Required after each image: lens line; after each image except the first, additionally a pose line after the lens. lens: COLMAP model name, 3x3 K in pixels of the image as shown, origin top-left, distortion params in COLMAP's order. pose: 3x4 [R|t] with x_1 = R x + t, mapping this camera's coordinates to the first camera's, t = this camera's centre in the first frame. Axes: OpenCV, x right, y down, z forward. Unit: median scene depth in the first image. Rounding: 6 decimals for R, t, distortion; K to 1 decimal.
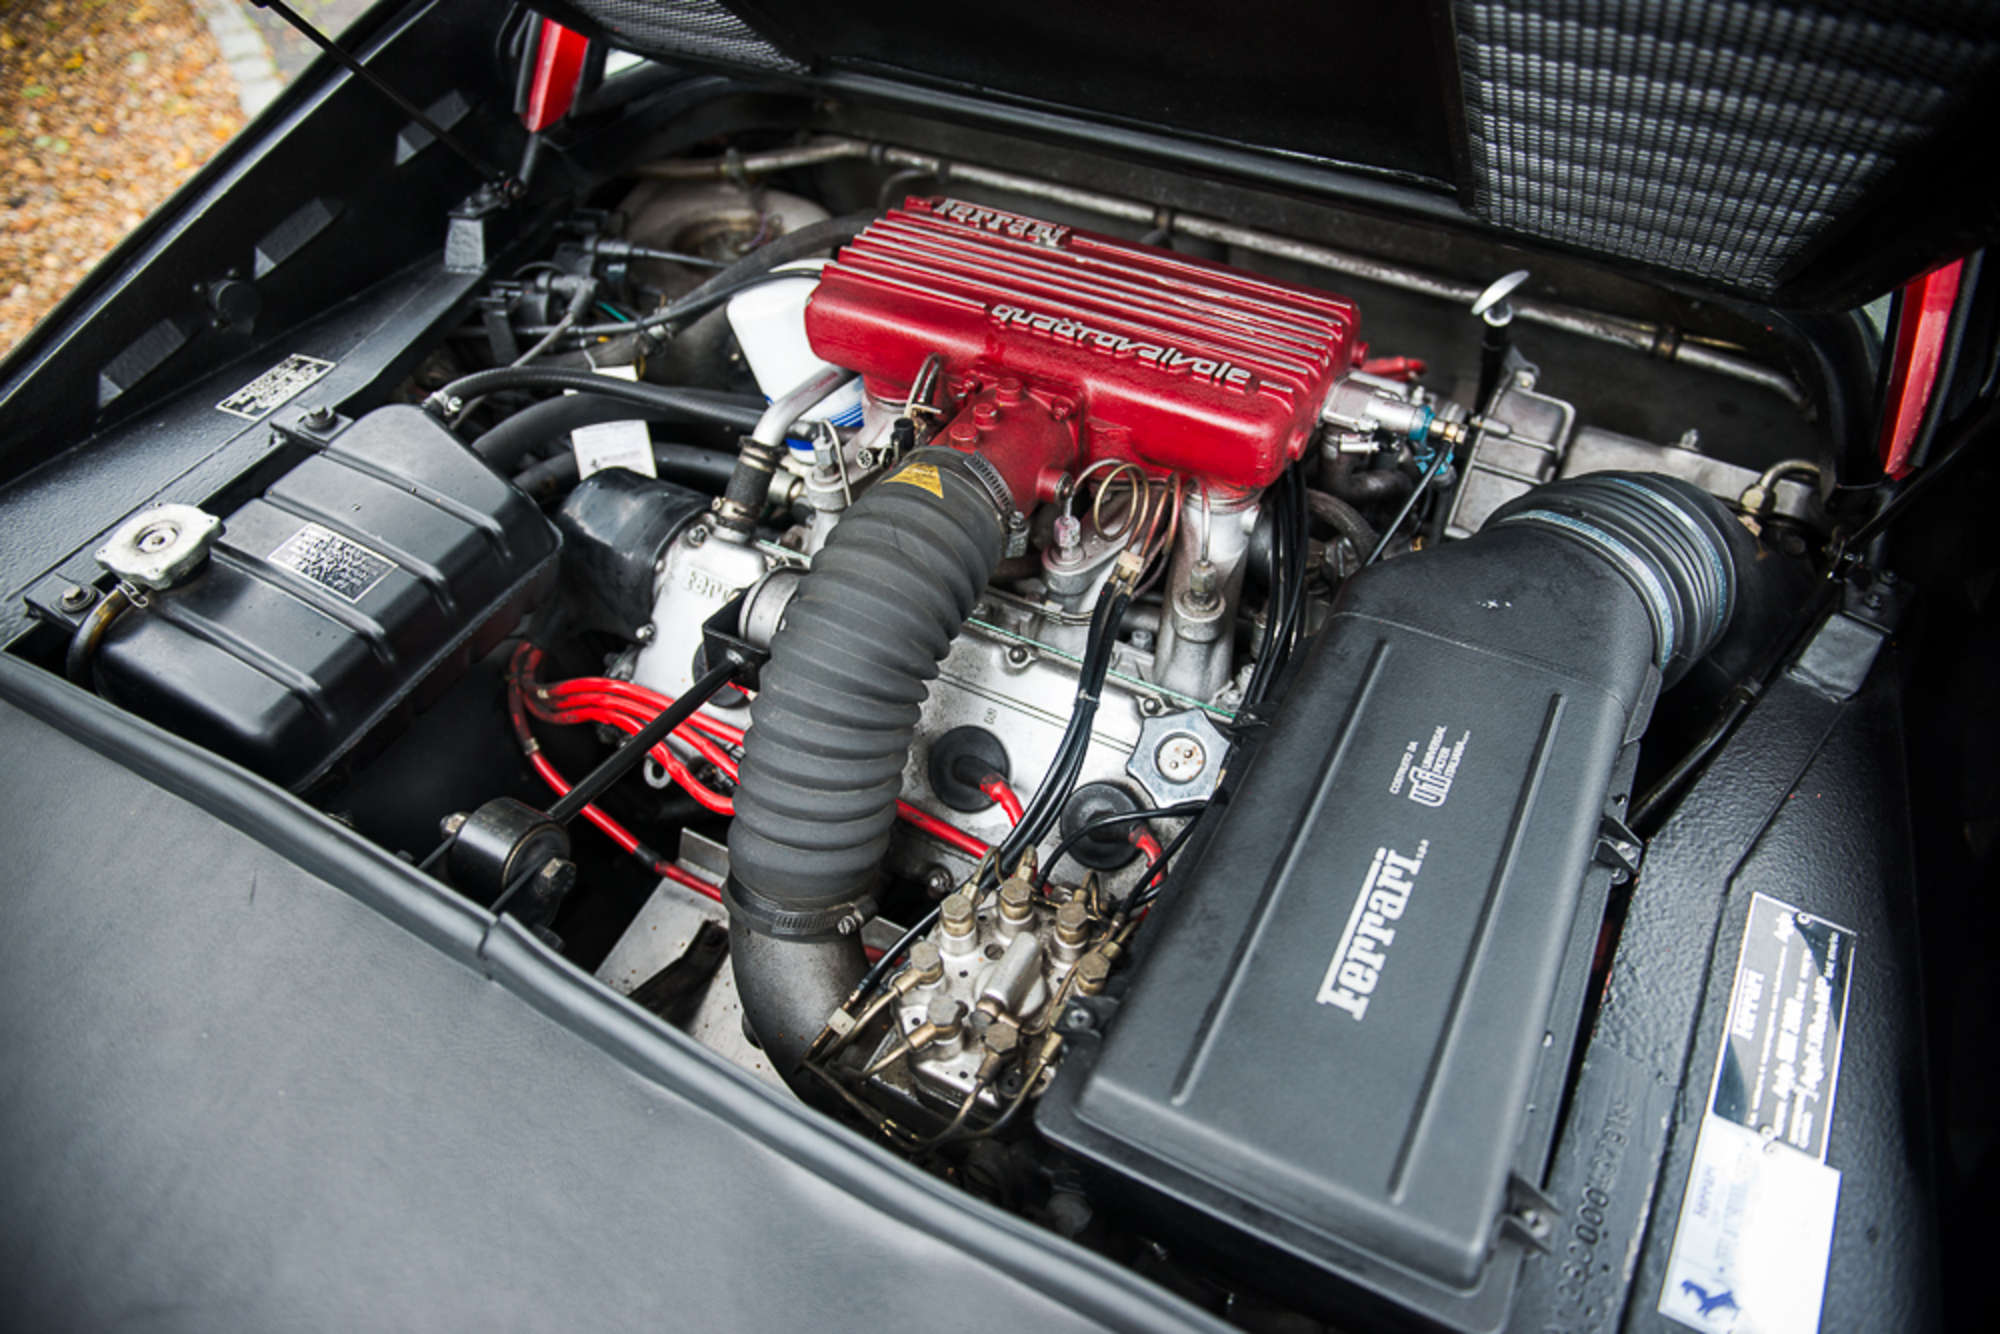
lens RADIAL K [[1321.2, 0, 1001.6], [0, 1321.2, 665.9], [0, 0, 1]] dist [-0.051731, -0.000250]
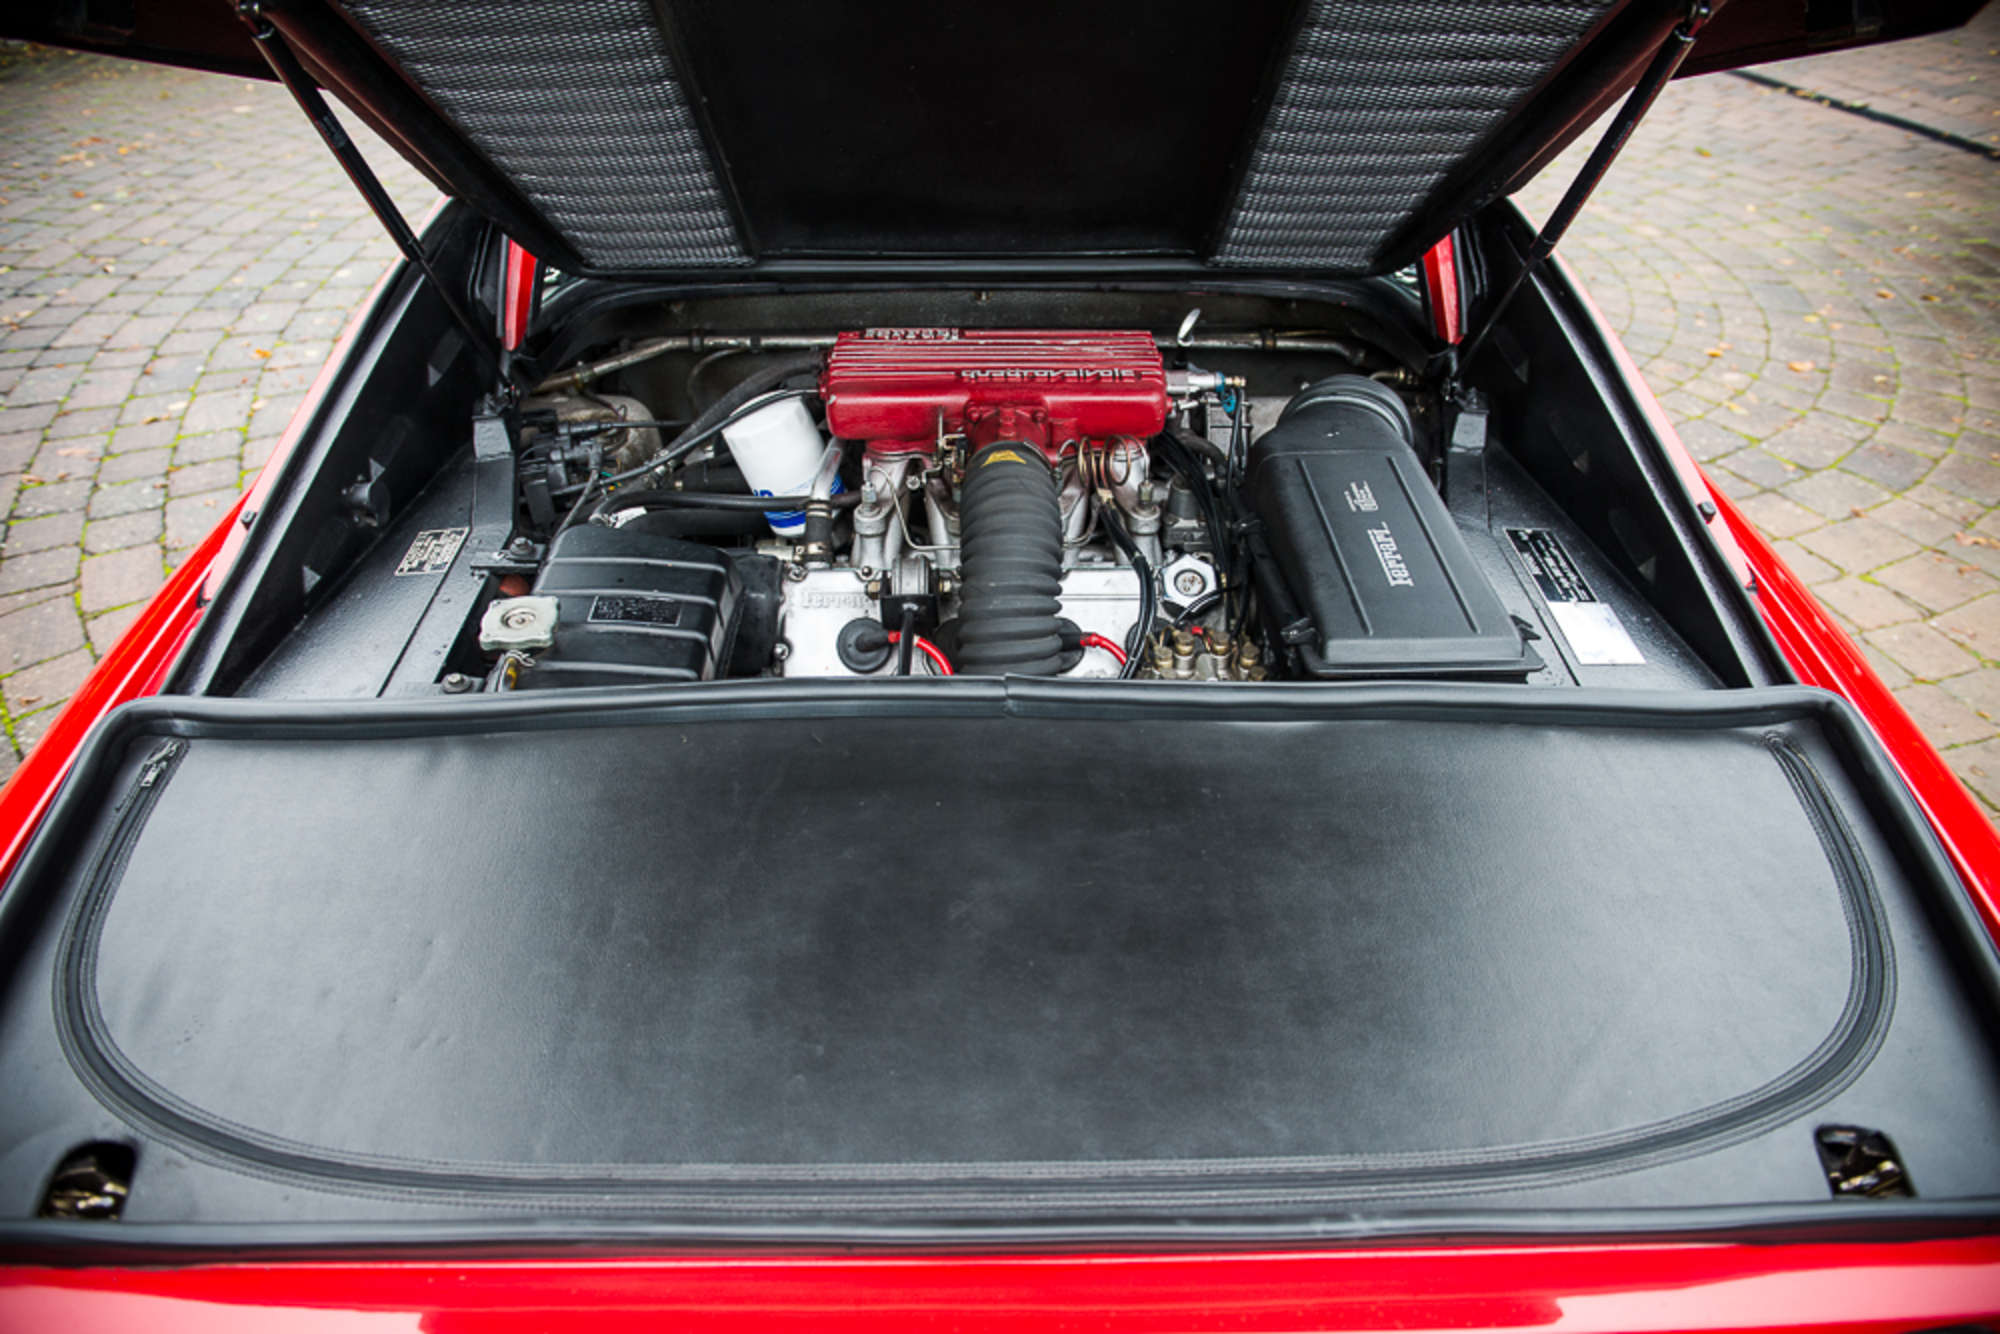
lens RADIAL K [[1321.2, 0, 999.9], [0, 1321.2, 666.6], [0, 0, 1]] dist [-0.051731, -0.000250]
pose [[0.871505, -0.273363, 0.407126, -0.649637], [0.337976, 0.936372, -0.094757, 0.203943], [-0.355318, 0.220180, 0.908443, -0.341004]]
